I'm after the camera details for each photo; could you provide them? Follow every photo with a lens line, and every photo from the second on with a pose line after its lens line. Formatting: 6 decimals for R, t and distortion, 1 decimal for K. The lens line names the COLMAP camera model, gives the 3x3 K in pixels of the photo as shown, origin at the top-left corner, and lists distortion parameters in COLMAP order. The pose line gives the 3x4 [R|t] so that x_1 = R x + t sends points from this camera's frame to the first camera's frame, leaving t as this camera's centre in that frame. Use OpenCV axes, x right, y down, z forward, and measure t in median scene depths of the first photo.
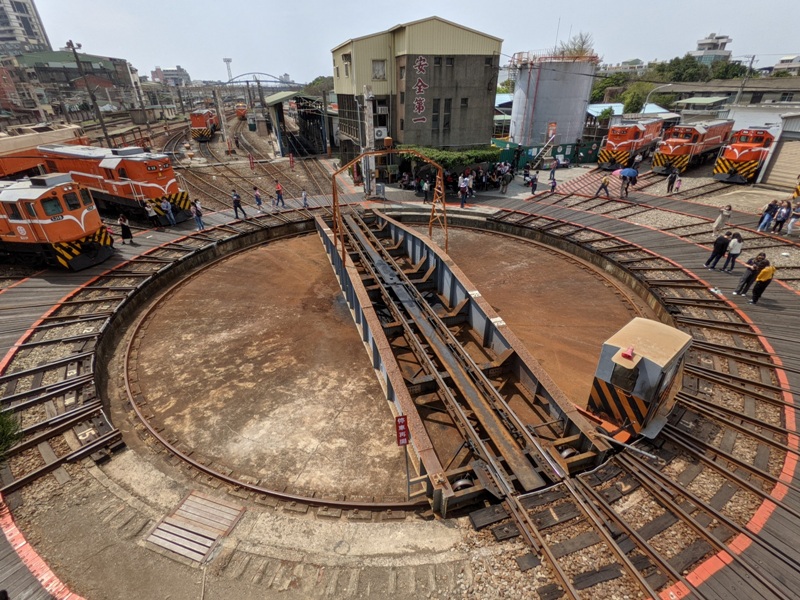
lens RADIAL K [[387.9, 0, 399.3], [0, 387.9, 304.3], [0, 0, 1]] dist [-0.001013, 0.002804]
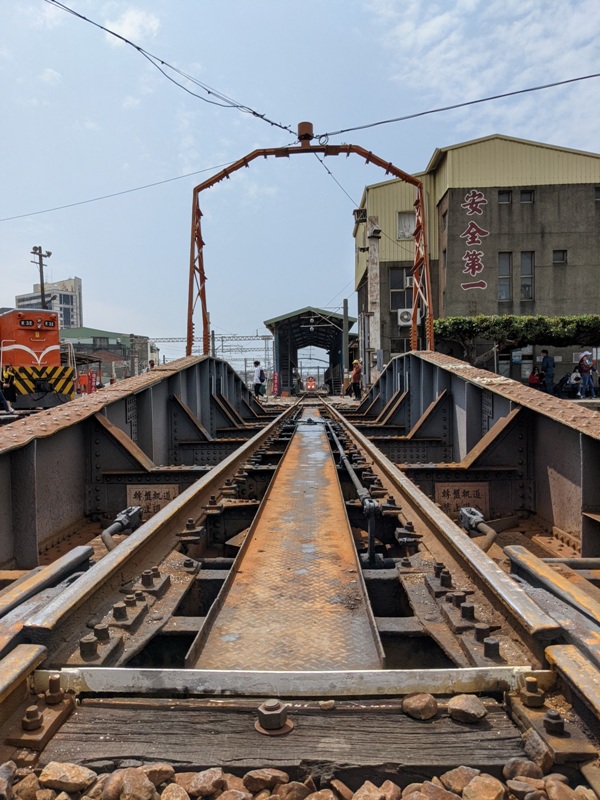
lens RADIAL K [[632.9, 0, 287.0], [0, 632.9, 403.5], [0, 0, 1]] dist [0.052277, -0.077706]
pose [[0.941256, 0.000133, -0.337693, 0.135188], [-0.154655, 0.889135, -0.430721, 0.156622], [0.300197, 0.457645, 0.836925, 0.260421]]
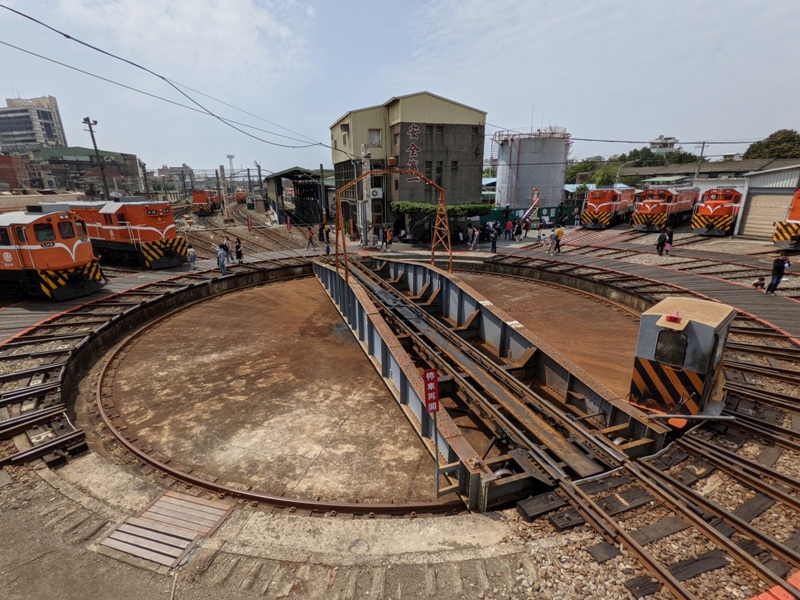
lens RADIAL K [[387.9, 0, 399.2], [0, 387.9, 303.1], [0, 0, 1]] dist [-0.001013, 0.002804]
pose [[0.999539, -0.011632, 0.028040, -0.024554], [0.017203, 0.978080, -0.207520, 0.091952], [-0.025012, 0.207906, 0.977829, 0.042855]]
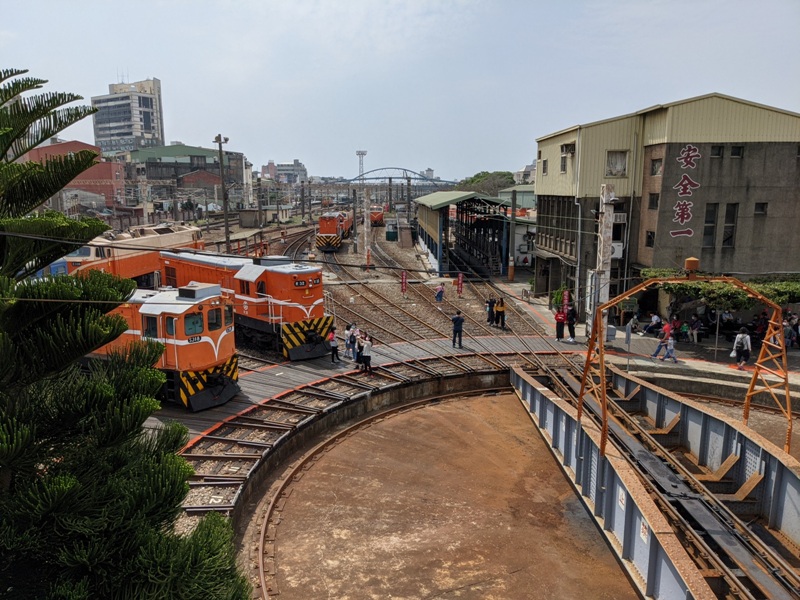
lens RADIAL K [[632.9, 0, 391.6], [0, 632.9, 303.7], [0, 0, 1]] dist [0.052277, -0.077706]
pose [[0.954558, 0.060437, -0.291833, -0.109340], [-0.150794, 0.942570, -0.298033, 0.015824], [0.257061, 0.328497, 0.908851, -0.030565]]
